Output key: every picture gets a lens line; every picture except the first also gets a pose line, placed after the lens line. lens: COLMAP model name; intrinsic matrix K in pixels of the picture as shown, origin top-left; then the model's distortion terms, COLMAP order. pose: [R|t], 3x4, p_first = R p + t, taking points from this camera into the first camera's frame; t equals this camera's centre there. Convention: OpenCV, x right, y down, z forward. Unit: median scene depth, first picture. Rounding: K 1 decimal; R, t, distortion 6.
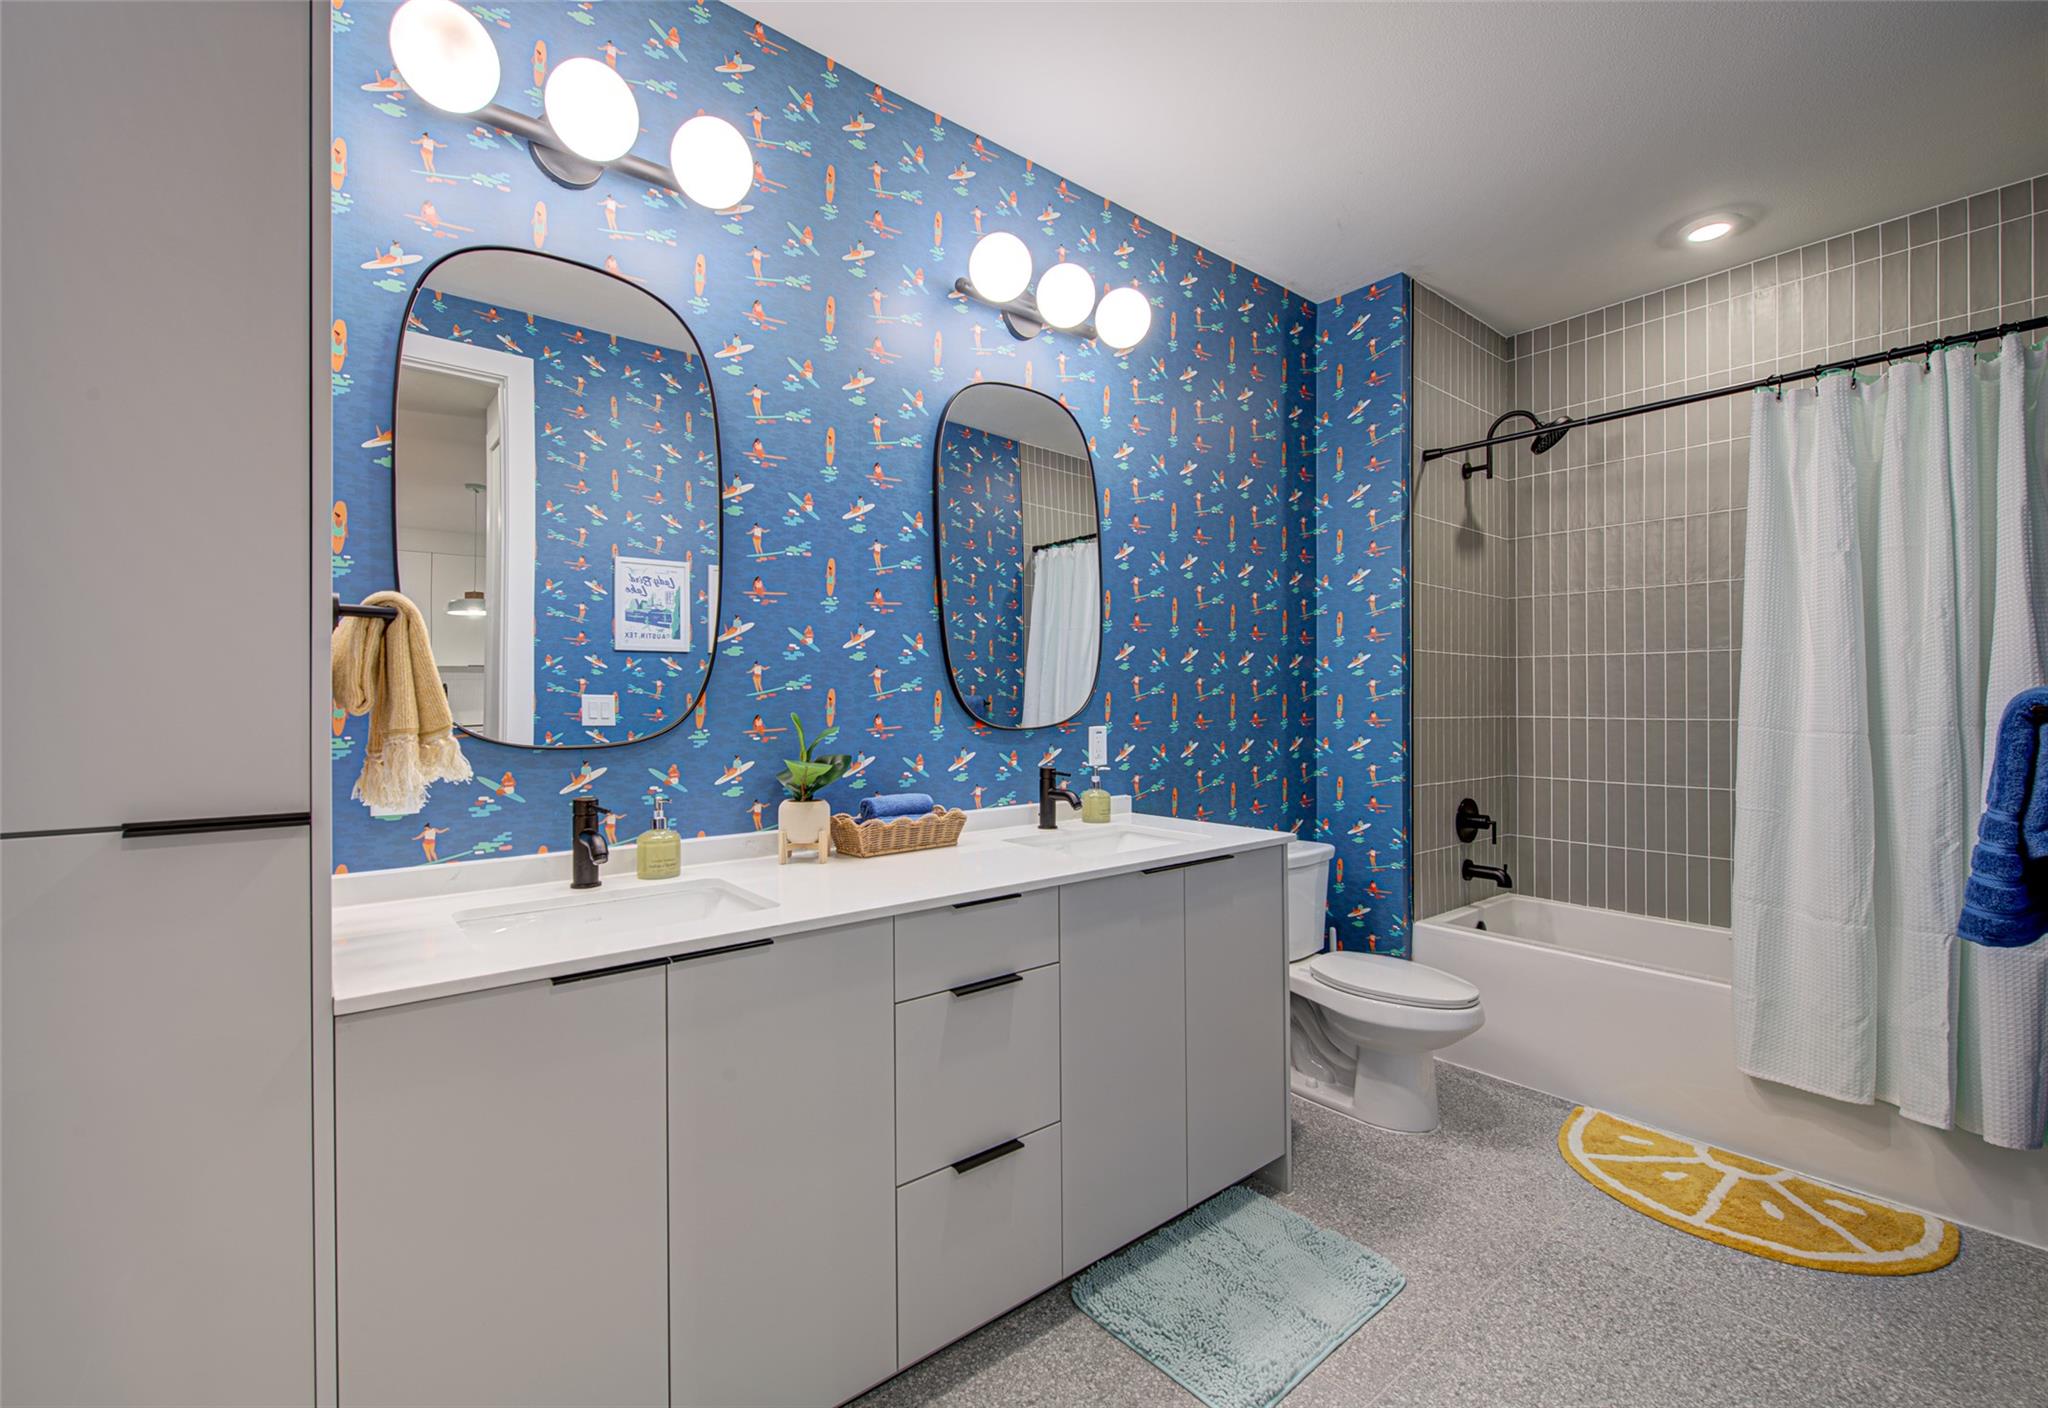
lens RADIAL K [[825.5, 0, 1023.4], [0, 825.5, 707.6], [0, 0, 1]] dist [0.004622, -0.000010]
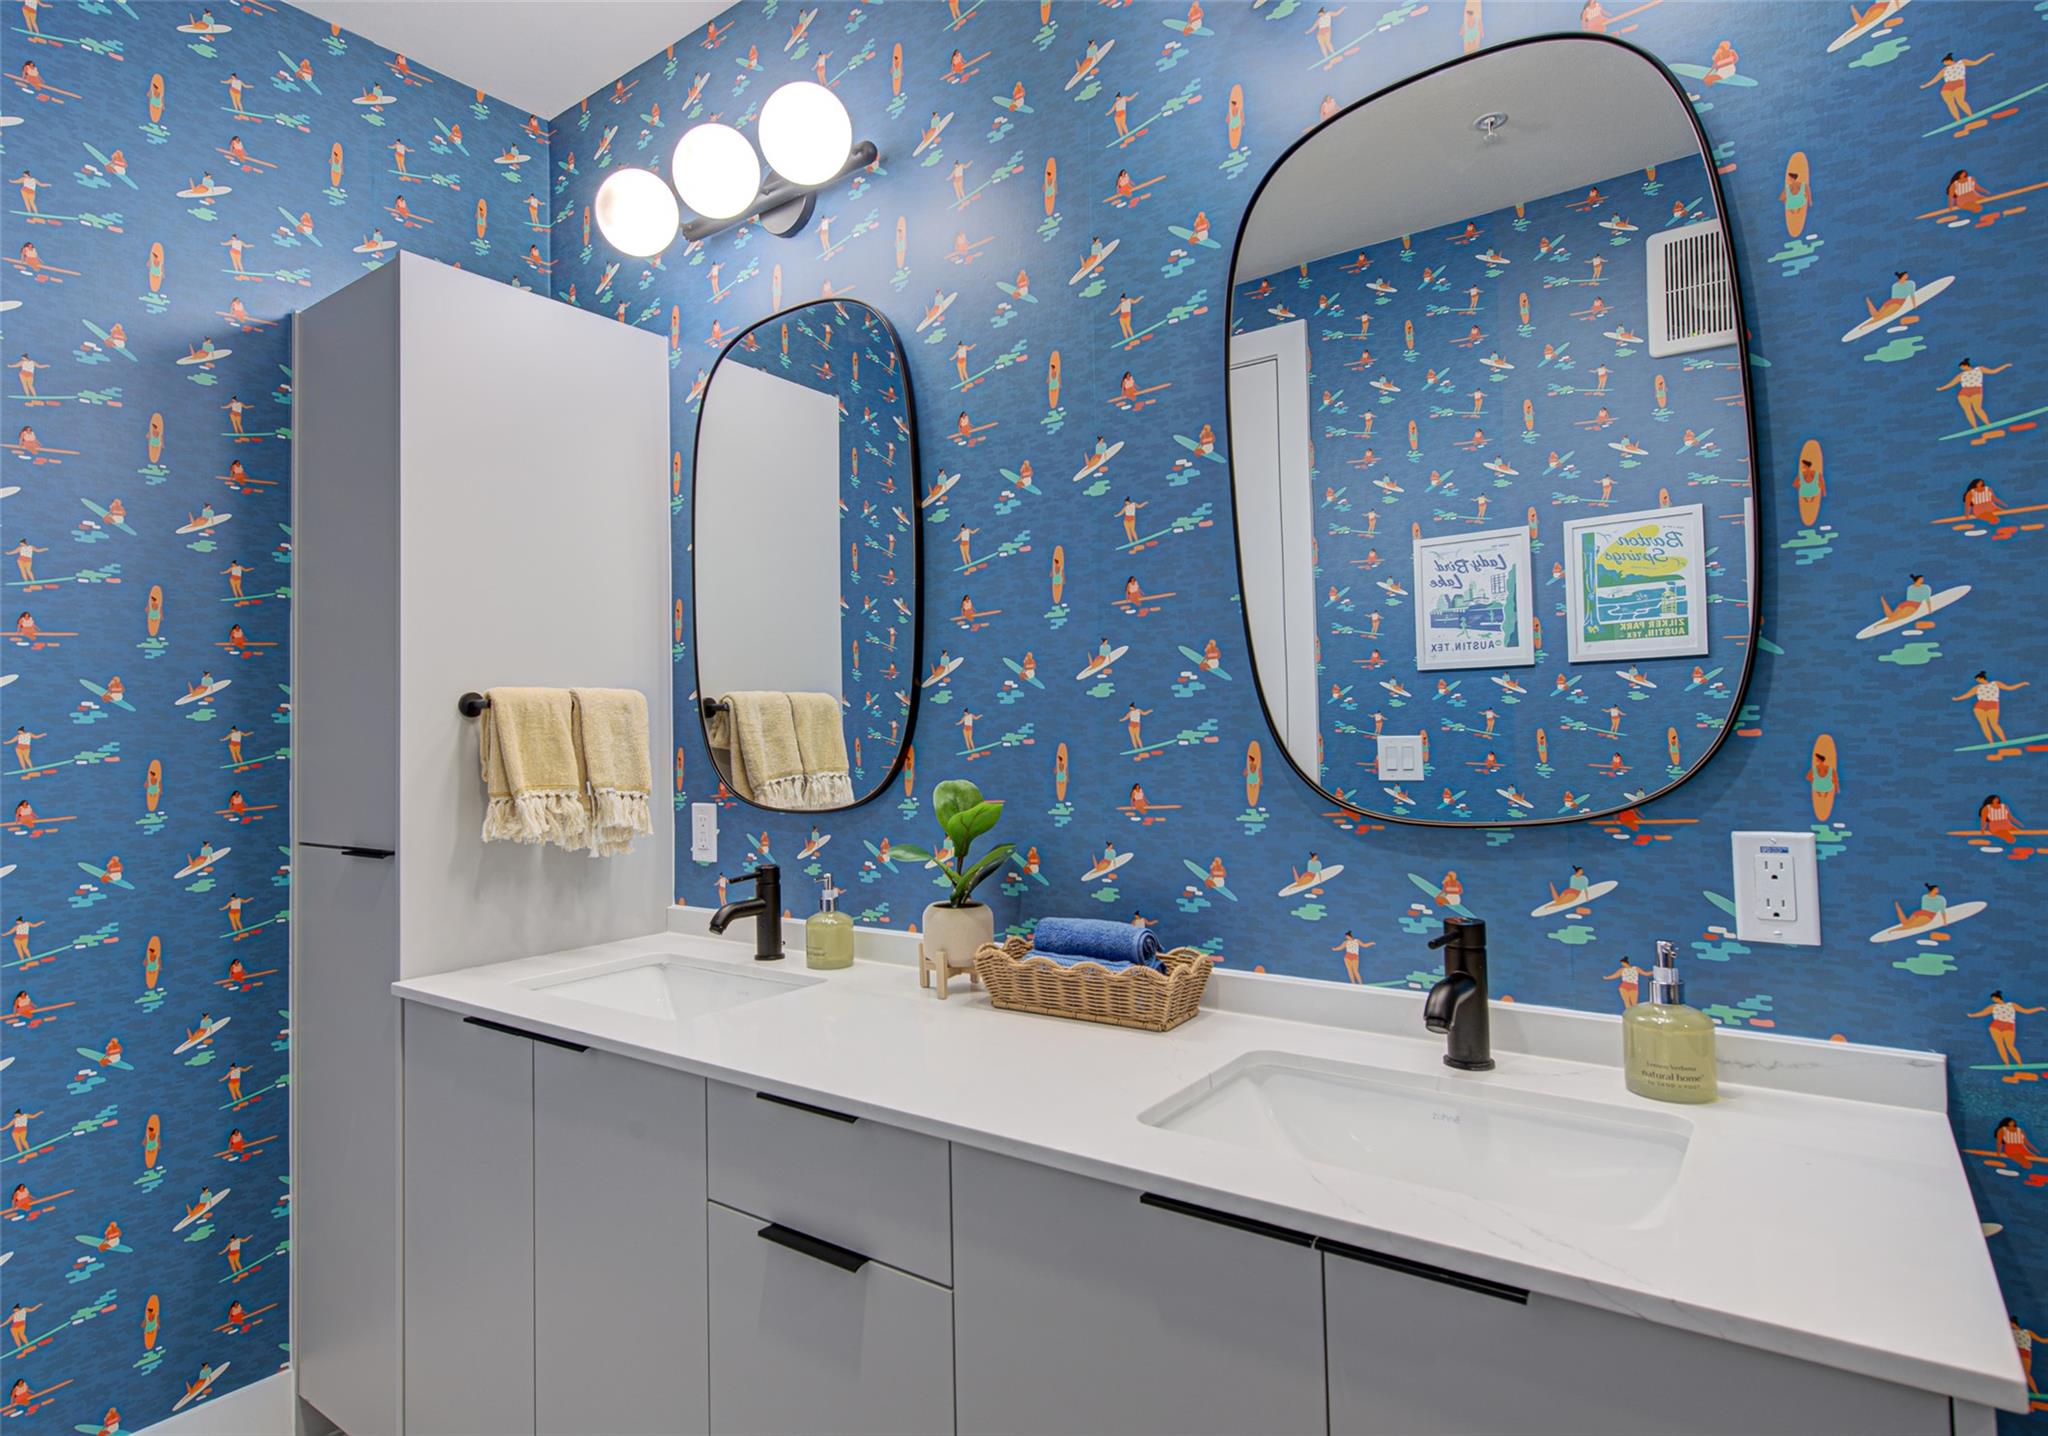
lens RADIAL K [[1132.8, 0, 1023.5], [0, 1132.8, 703.8], [0, 0, 1]] dist [0.003193, 0.000443]
pose [[0.249524, -0.031657, -0.967851, 0.537964], [0.009958, 0.999497, -0.030125, -0.023150], [0.968317, -0.002121, 0.249714, 0.631332]]
